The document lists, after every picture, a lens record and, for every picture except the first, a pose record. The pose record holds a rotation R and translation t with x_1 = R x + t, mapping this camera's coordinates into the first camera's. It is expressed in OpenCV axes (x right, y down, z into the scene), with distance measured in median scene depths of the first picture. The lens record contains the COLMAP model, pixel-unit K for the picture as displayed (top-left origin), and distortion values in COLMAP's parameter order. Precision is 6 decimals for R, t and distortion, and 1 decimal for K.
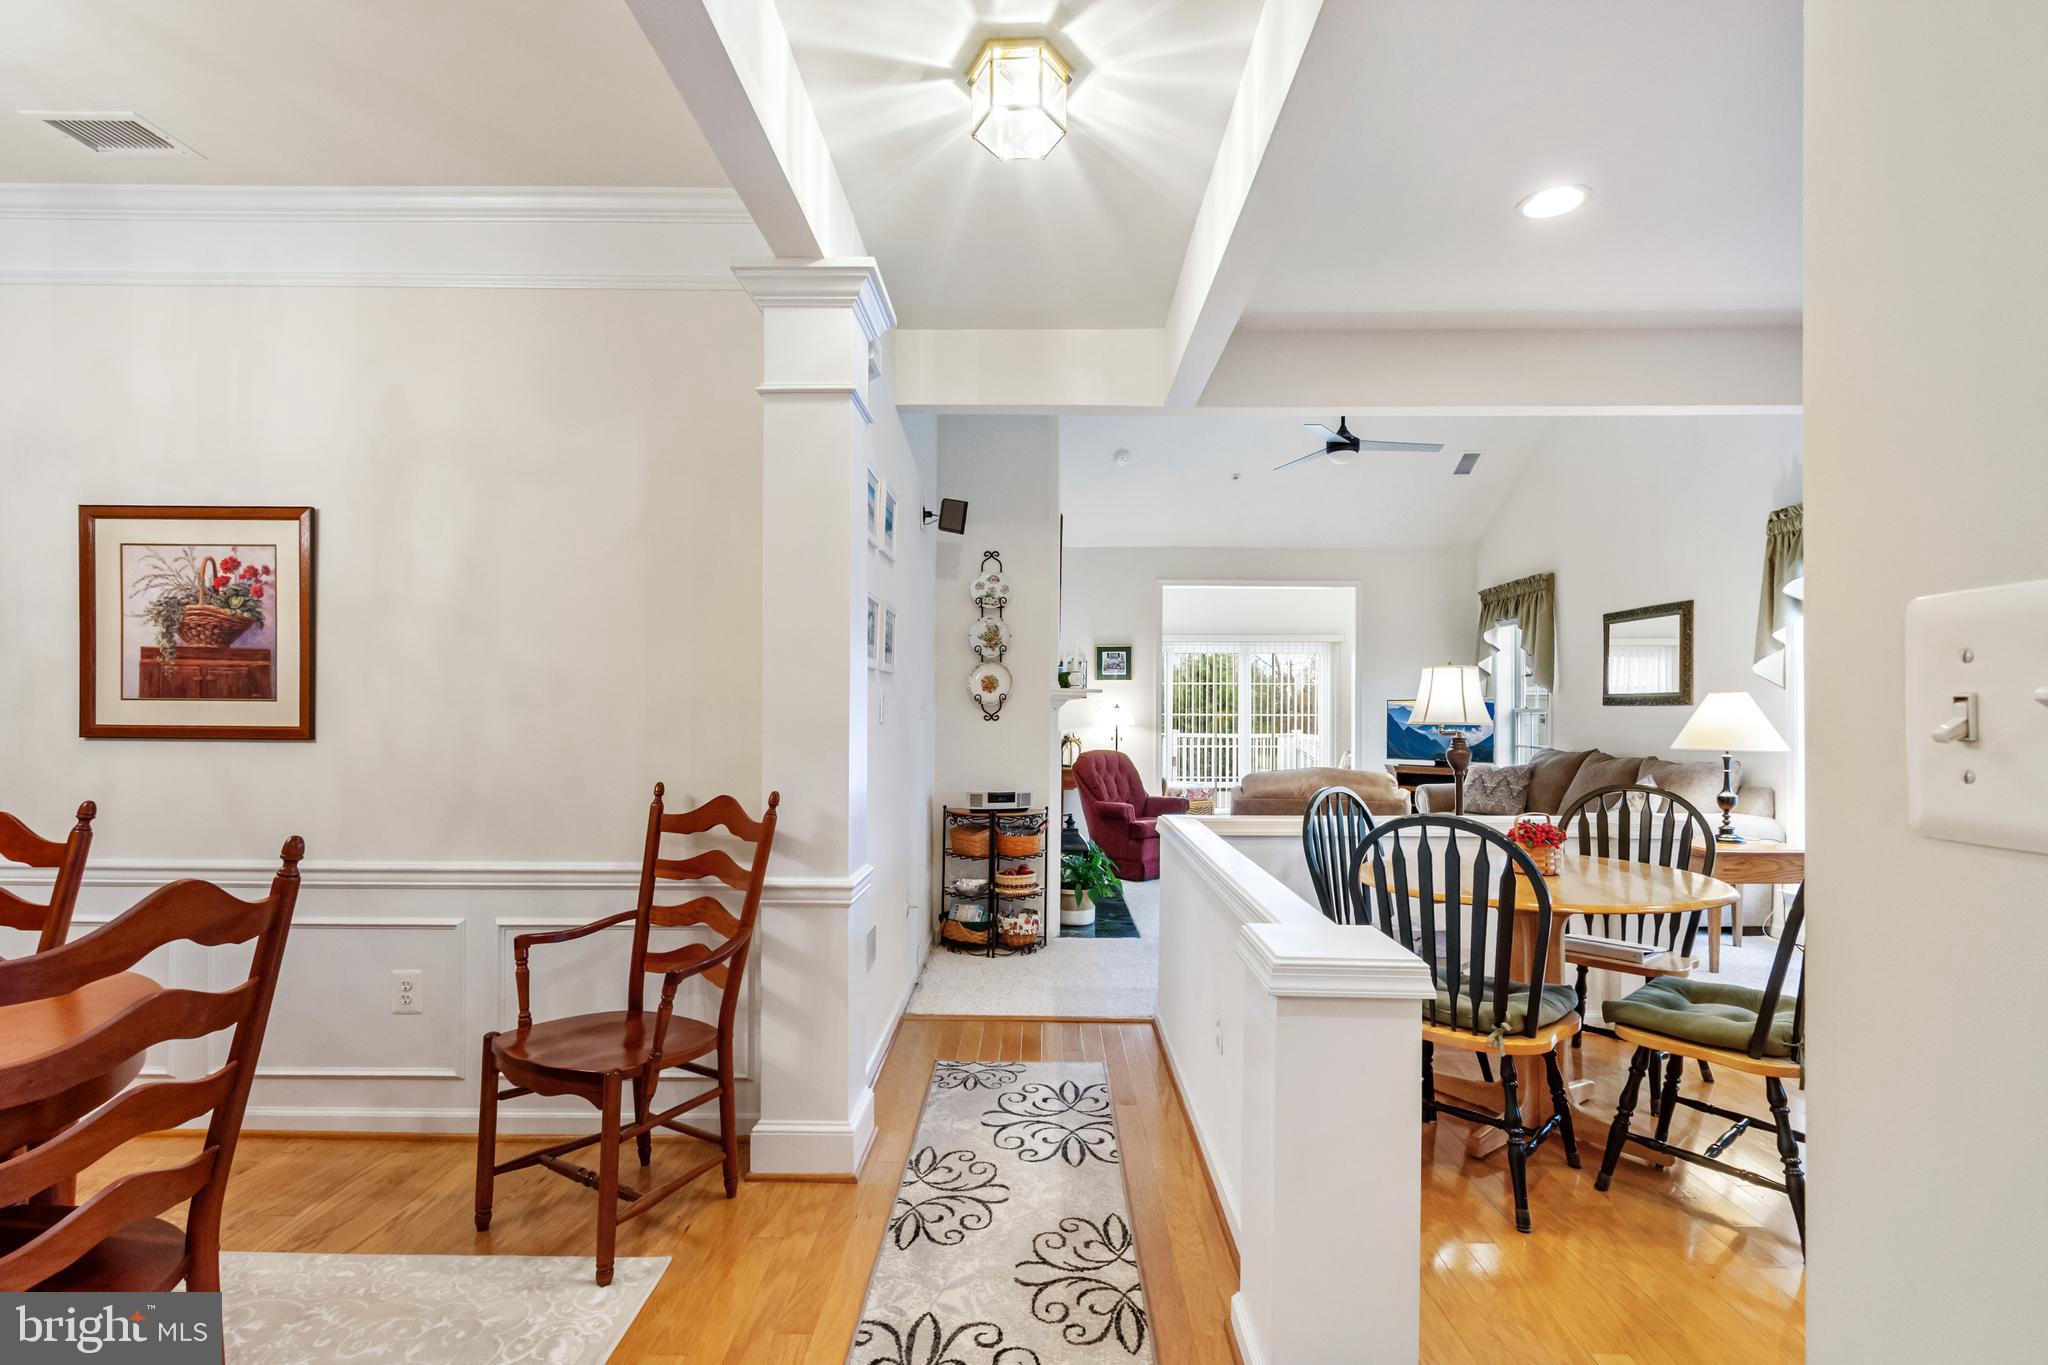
lens RADIAL K [[928.1, 0, 1045.4], [0, 928.1, 711.9], [0, 0, 1]] dist [0.001881, 0.000075]
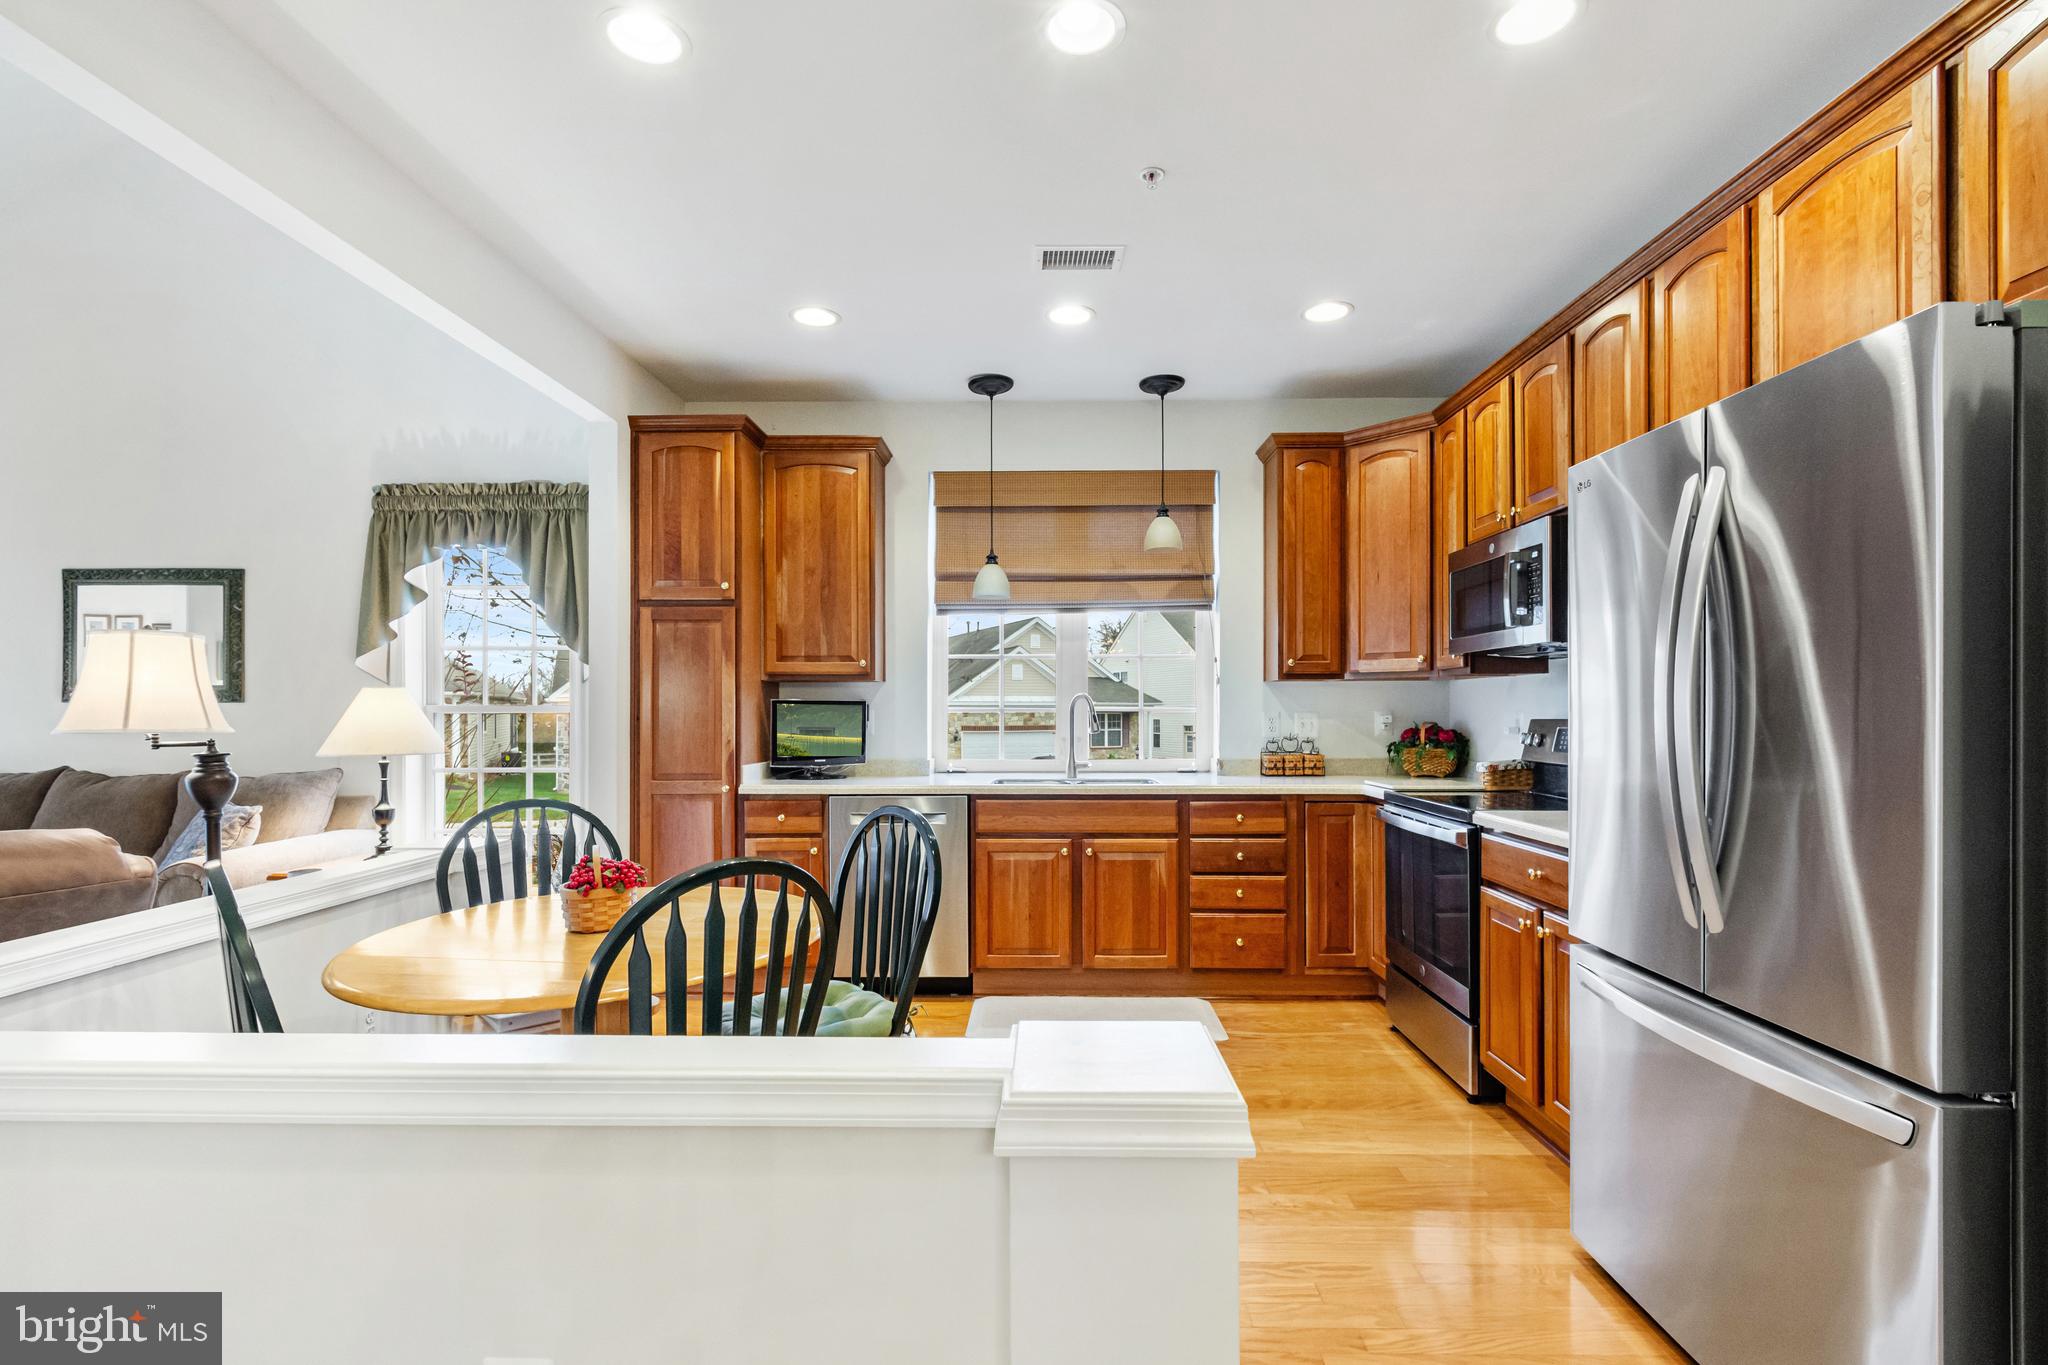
lens RADIAL K [[957.1, 0, 1014.1], [0, 957.1, 703.8], [0, 0, 1]] dist [0.002445, -0.000102]
pose [[0.020909, 0.002964, 0.999777, -0.122716], [0.006715, 0.999973, -0.003105, 0.000881], [-0.999759, 0.006779, 0.020889, 0.380634]]
